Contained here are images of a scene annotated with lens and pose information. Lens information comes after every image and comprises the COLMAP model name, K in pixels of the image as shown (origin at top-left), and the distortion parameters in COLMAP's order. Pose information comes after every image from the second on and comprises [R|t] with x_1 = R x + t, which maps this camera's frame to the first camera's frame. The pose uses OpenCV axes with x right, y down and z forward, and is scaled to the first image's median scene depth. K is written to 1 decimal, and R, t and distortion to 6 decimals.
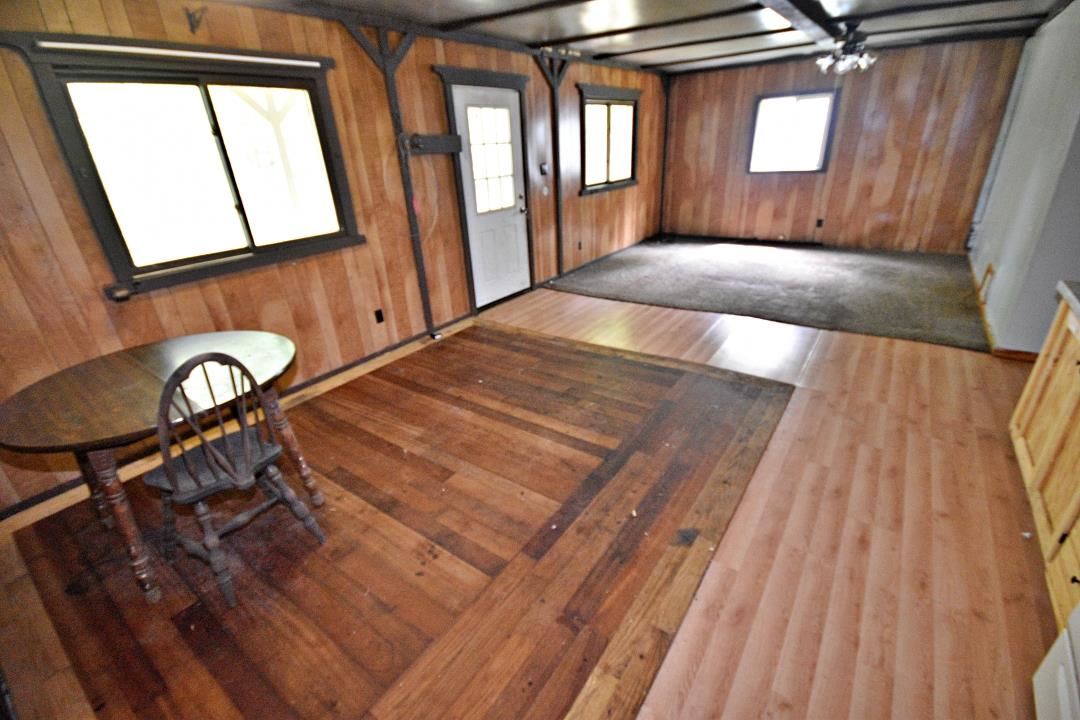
lens RADIAL K [[475.9, 0, 540.6], [0, 475.9, 357.7], [0, 0, 1]] dist [0.000345, 0.000222]
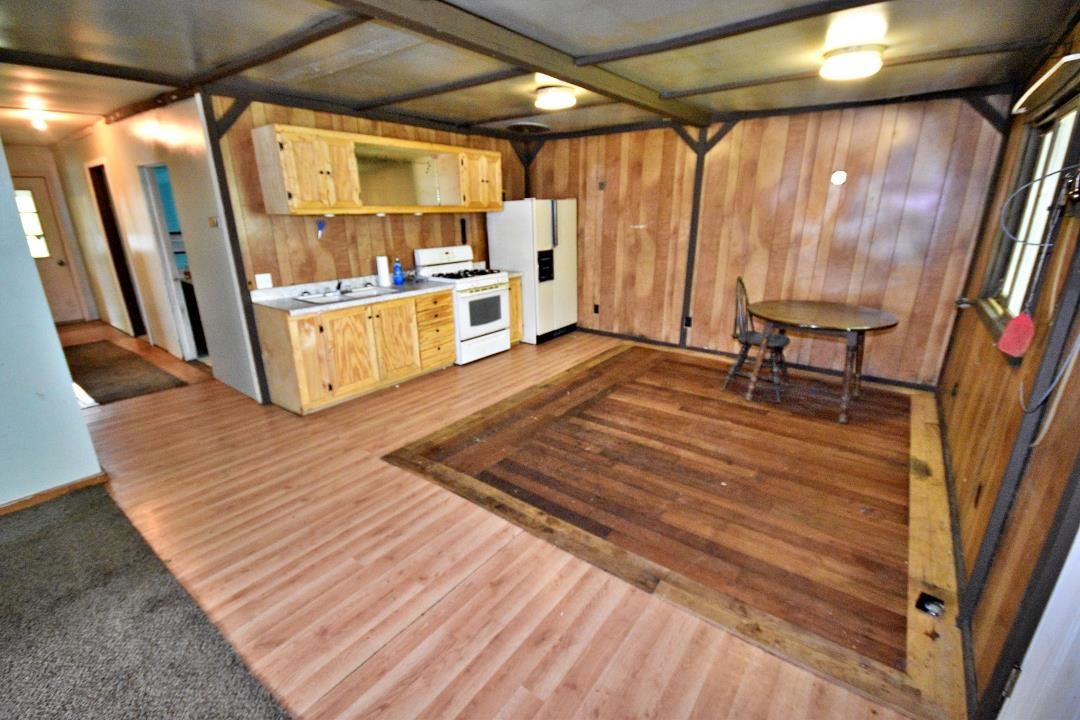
lens RADIAL K [[475.9, 0, 538.4], [0, 475.9, 360.9], [0, 0, 1]] dist [0.000345, 0.000222]
pose [[-0.998247, 0.046760, 0.036271, 0.193425], [0.059031, 0.743557, 0.666061, -0.854409], [0.004175, 0.667035, -0.745015, 1.879227]]
